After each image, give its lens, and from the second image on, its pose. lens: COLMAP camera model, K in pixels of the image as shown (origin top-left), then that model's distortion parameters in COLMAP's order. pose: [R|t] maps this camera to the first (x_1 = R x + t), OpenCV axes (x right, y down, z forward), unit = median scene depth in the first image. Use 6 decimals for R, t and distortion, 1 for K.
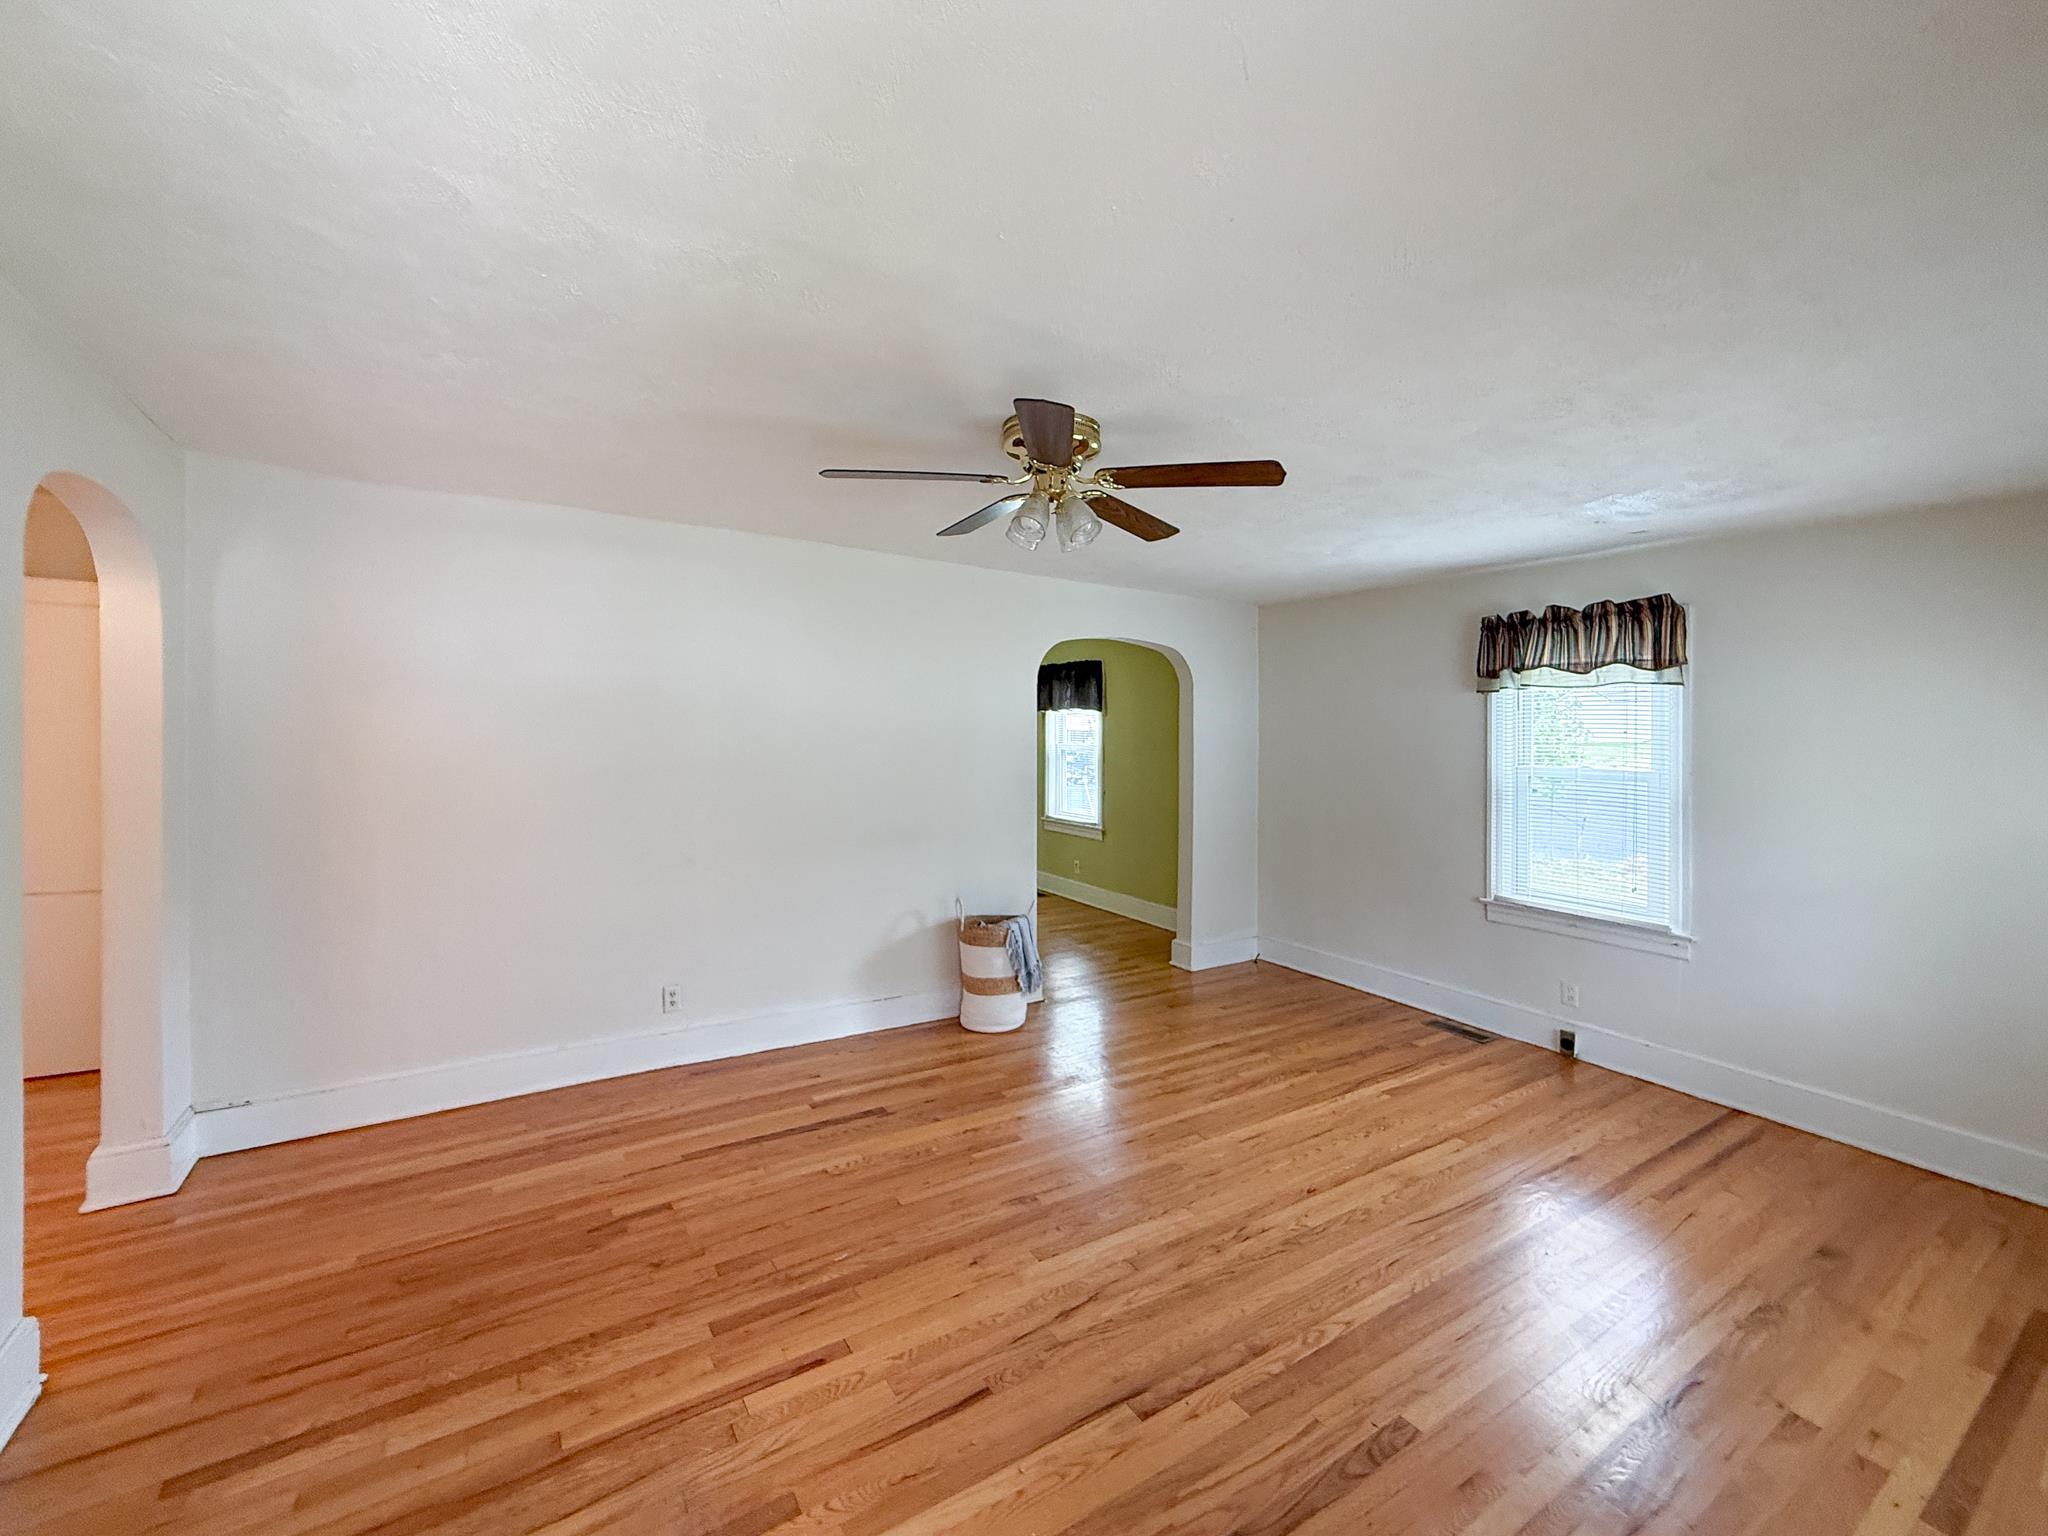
lens RADIAL K [[831.2, 0, 1023.8], [0, 831.2, 757.7], [0, 0, 1]] dist [0.000051, -0.000346]
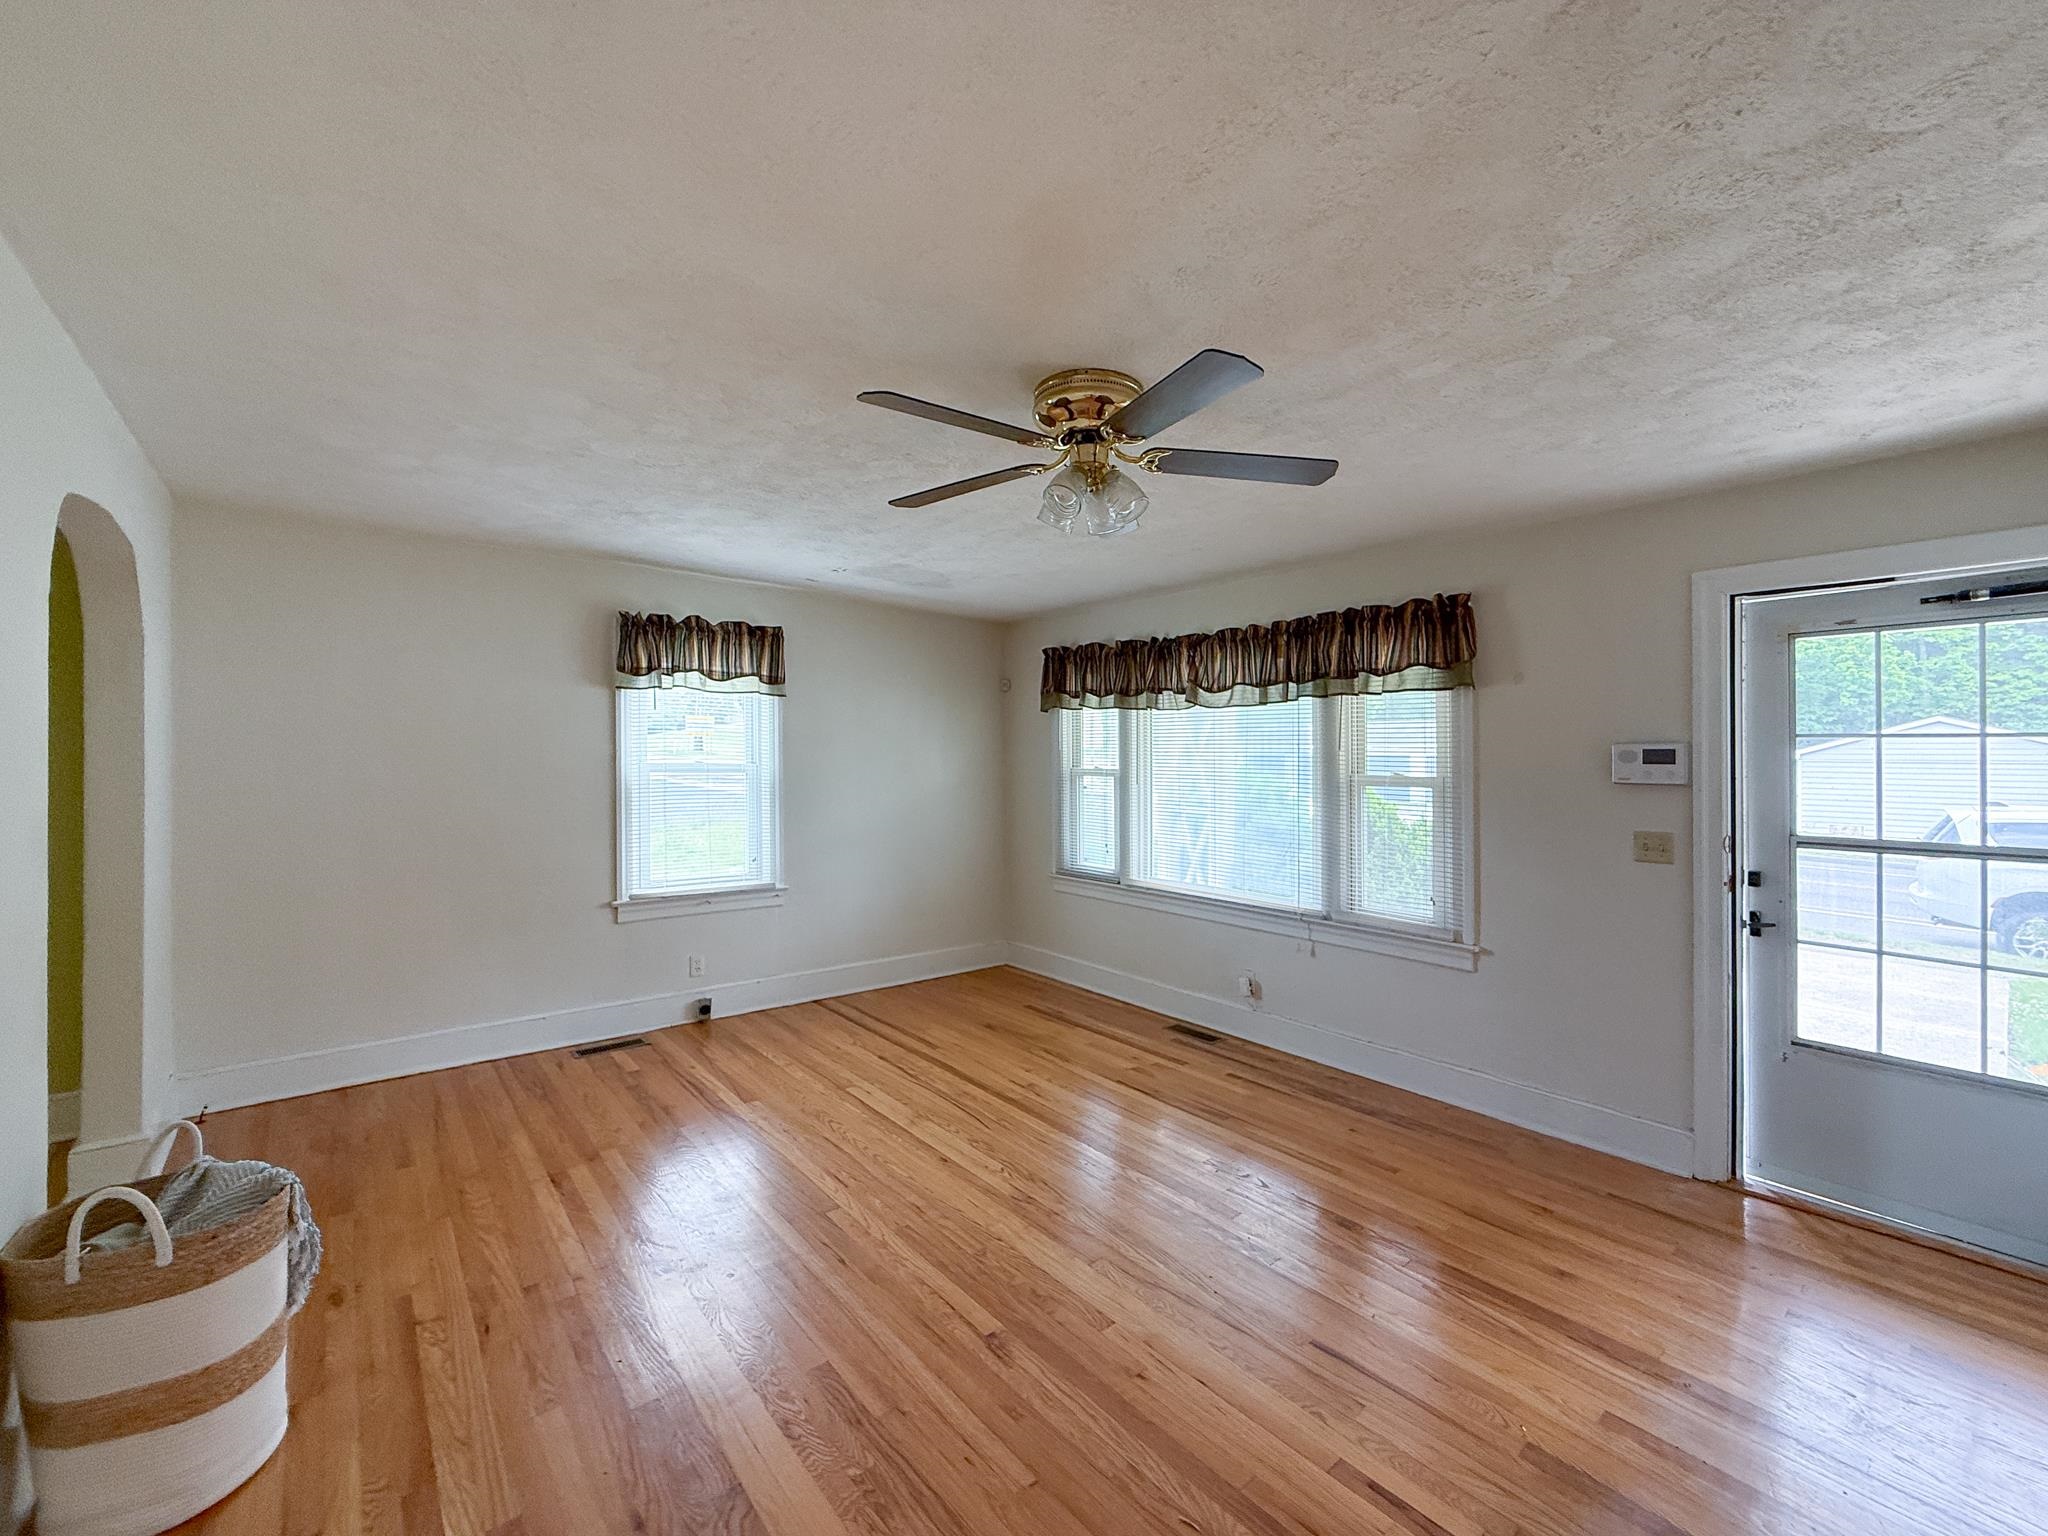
lens RADIAL K [[831.2, 0, 1020.9], [0, 831.2, 750.4], [0, 0, 1]] dist [0.000051, -0.000346]
pose [[-0.131671, -0.013517, 0.991201, -0.544002], [0.011449, 0.999820, 0.015156, -0.018389], [-0.991227, 0.013344, -0.131492, 0.774571]]
